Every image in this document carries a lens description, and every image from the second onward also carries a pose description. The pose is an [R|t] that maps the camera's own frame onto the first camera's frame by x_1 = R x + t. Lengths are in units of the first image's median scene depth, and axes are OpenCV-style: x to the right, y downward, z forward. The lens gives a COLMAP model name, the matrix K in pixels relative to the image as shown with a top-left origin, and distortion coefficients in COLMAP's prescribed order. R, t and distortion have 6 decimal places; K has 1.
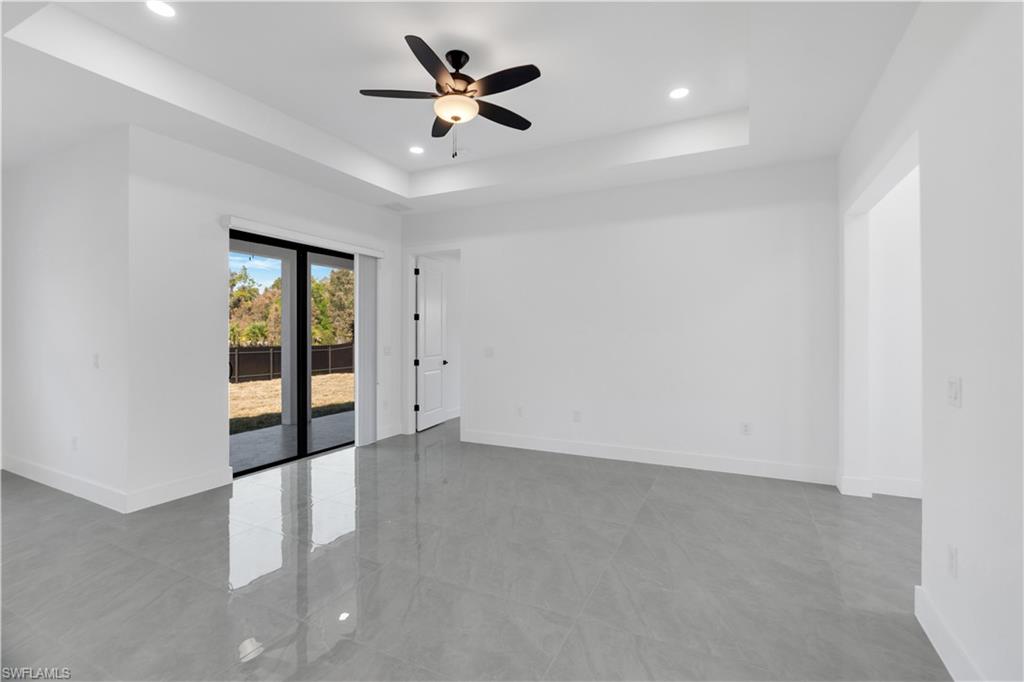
lens RADIAL K [[471.1, 0, 514.9], [0, 471.1, 339.2], [0, 0, 1]] dist [-0.000511, 0.000058]
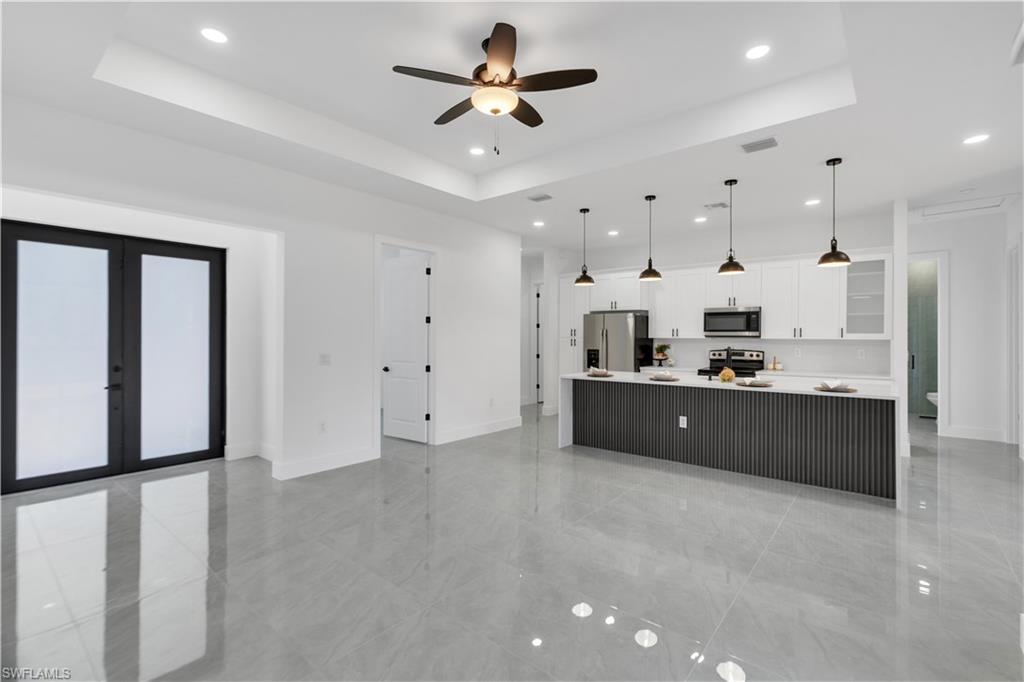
lens RADIAL K [[463.8, 0, 513.3], [0, 463.8, 340.2], [0, 0, 1]] dist [-0.000982, -0.000215]
pose [[-0.972652, 0.001977, 0.232261, -0.239931], [0.006116, 0.999835, 0.017099, -0.014517], [-0.232188, 0.018051, -0.972503, 1.194786]]
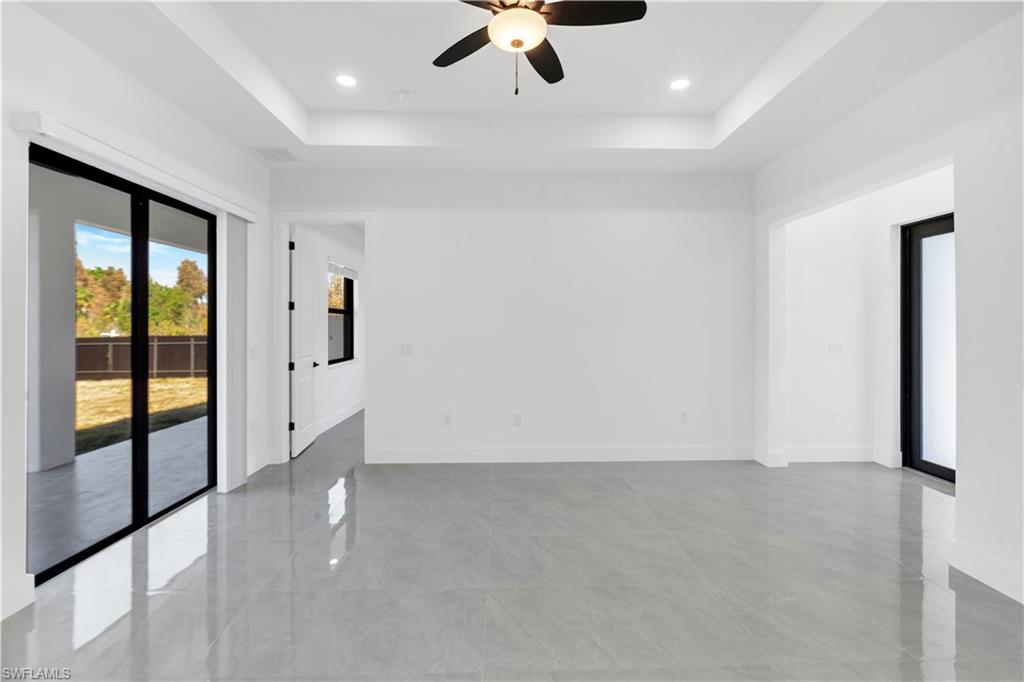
lens RADIAL K [[469.9, 0, 514.2], [0, 469.9, 331.9], [0, 0, 1]] dist [-0.002713, -0.000124]
pose [[0.883720, -0.006077, 0.467977, -0.302784], [0.006689, 0.999978, 0.000354, -0.004191], [-0.467968, 0.002817, 0.883741, 0.212850]]
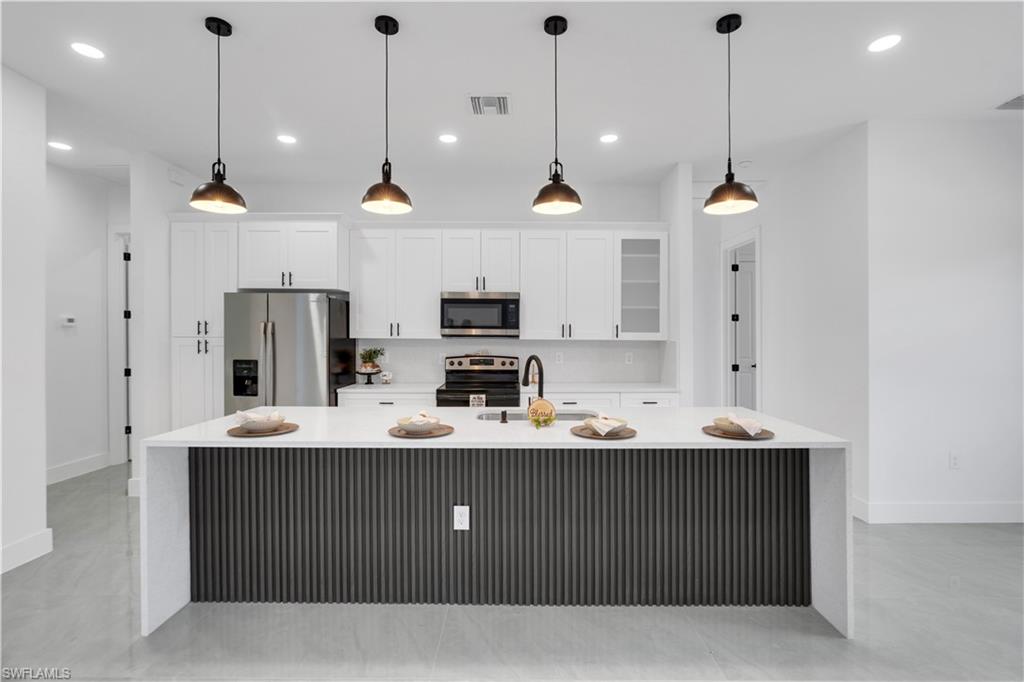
lens RADIAL K [[472.2, 0, 512.0], [0, 472.2, 341.0], [0, 0, 1]] dist [-0.009124, 0.000046]
pose [[-0.900912, 0.006730, -0.433950, -0.204101], [-0.002905, 0.999764, 0.021534, -0.008704], [0.433993, 0.020661, -0.900679, 0.595778]]
